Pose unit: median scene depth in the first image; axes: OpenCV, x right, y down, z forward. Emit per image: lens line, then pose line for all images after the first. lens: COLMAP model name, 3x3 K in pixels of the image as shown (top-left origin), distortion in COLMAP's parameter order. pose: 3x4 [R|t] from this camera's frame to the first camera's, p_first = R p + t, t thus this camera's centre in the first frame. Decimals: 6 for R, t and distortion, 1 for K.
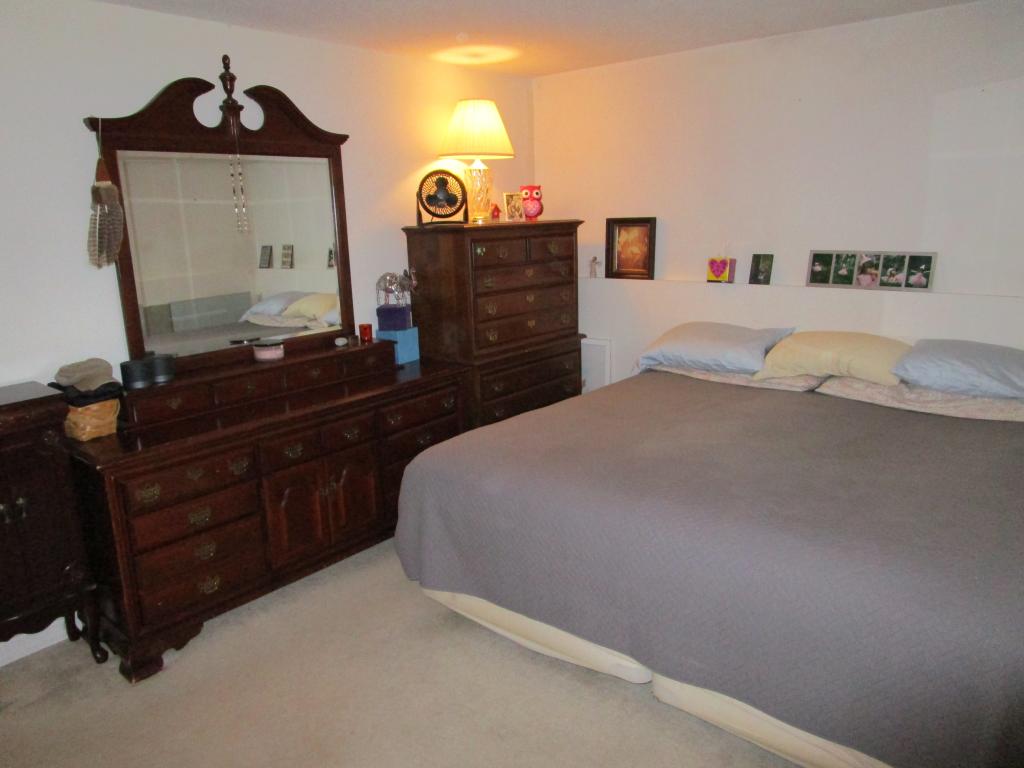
lens RADIAL K [[725.1, 0, 504.6], [0, 725.1, 382.5], [0, 0, 1]] dist [-0.034680, 0.007670]
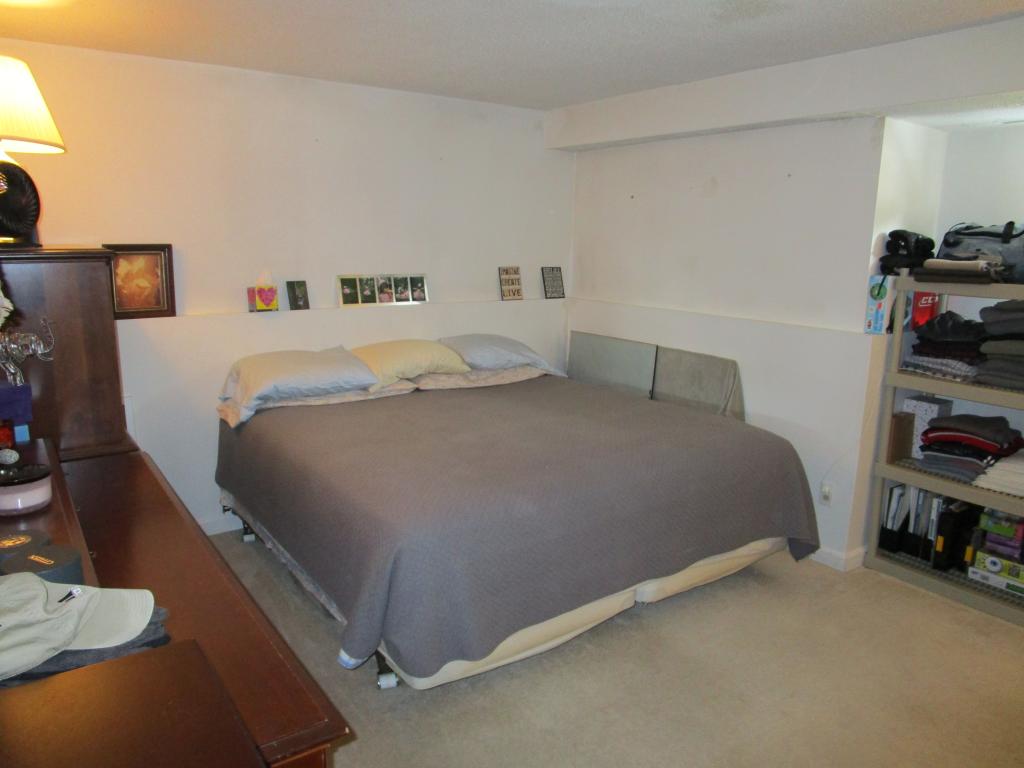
lens RADIAL K [[725.1, 0, 504.6], [0, 725.1, 382.5], [0, 0, 1]] dist [-0.034680, 0.007670]
pose [[0.257780, -0.164600, 0.952080, -0.628625], [0.198757, 0.973342, 0.114462, -0.100874], [-0.945540, 0.159727, 0.283623, 0.469992]]
